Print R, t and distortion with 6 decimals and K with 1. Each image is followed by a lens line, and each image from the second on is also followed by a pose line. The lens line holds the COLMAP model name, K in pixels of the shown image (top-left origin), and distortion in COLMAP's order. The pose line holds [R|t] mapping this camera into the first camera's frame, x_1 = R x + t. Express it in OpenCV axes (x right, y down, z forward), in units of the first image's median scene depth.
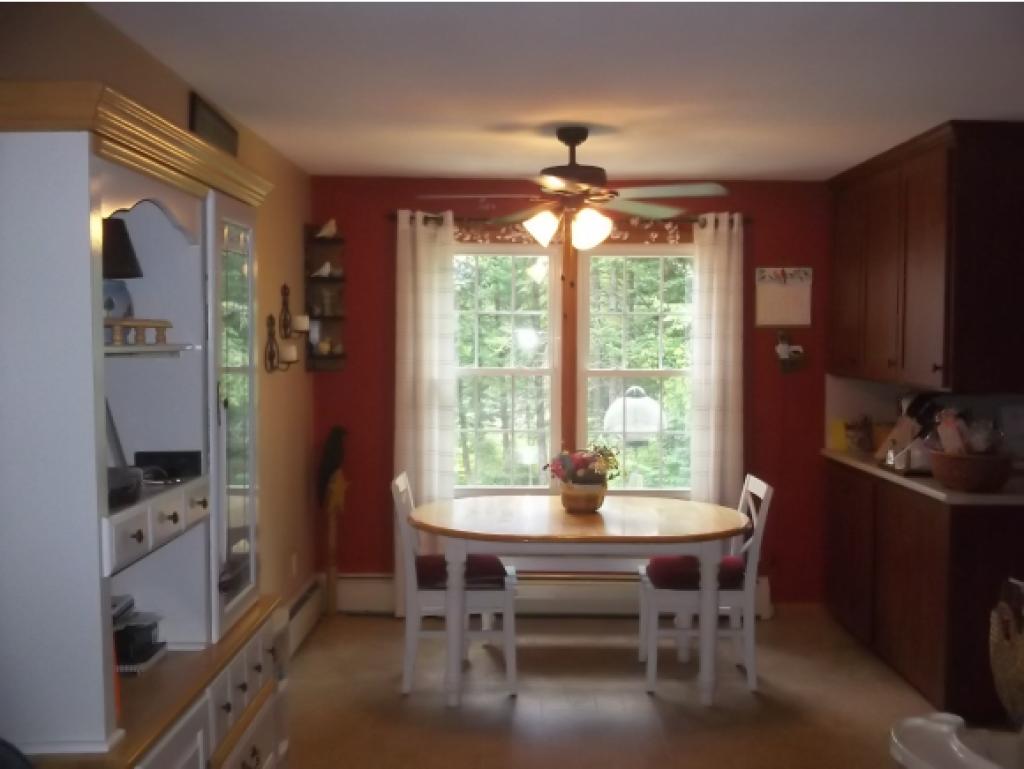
lens RADIAL K [[1050.5, 0, 512.2], [0, 1050.5, 384.7], [0, 0, 1]] dist [-0.086336, 0.000000]
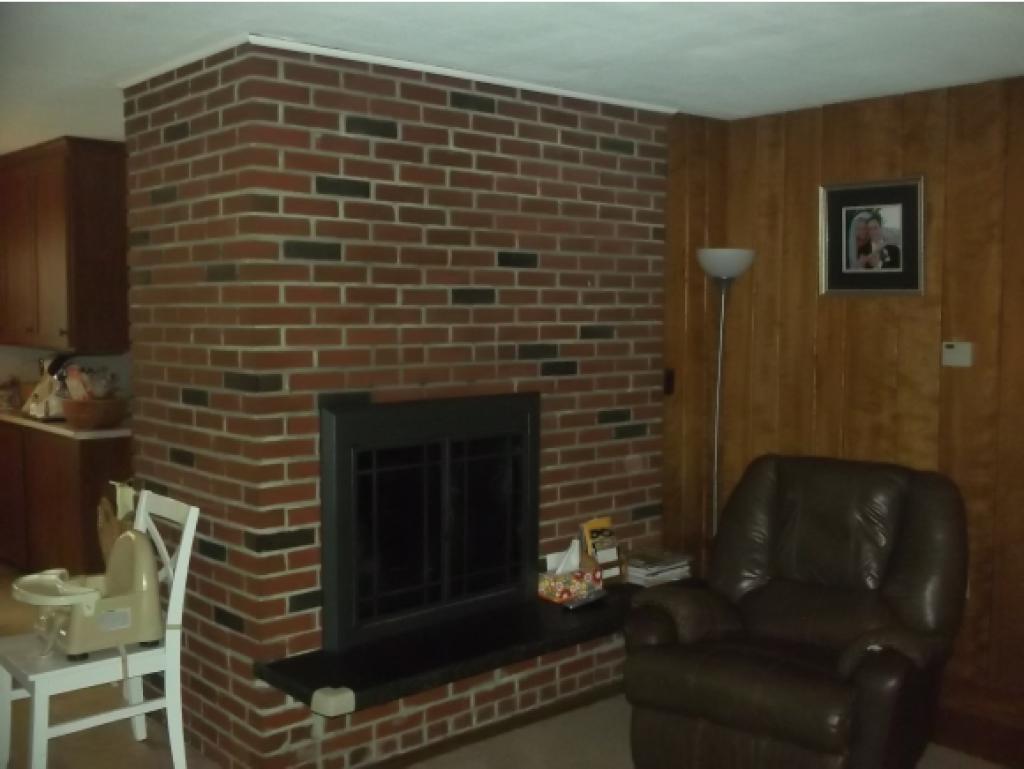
lens RADIAL K [[1050.5, 0, 512.8], [0, 1050.5, 381.6], [0, 0, 1]] dist [-0.086336, 0.000000]
pose [[0.728426, -0.053476, 0.683034, -0.046475], [0.034180, 0.998544, 0.041727, 0.009350], [-0.684271, -0.007049, 0.729194, -0.271853]]
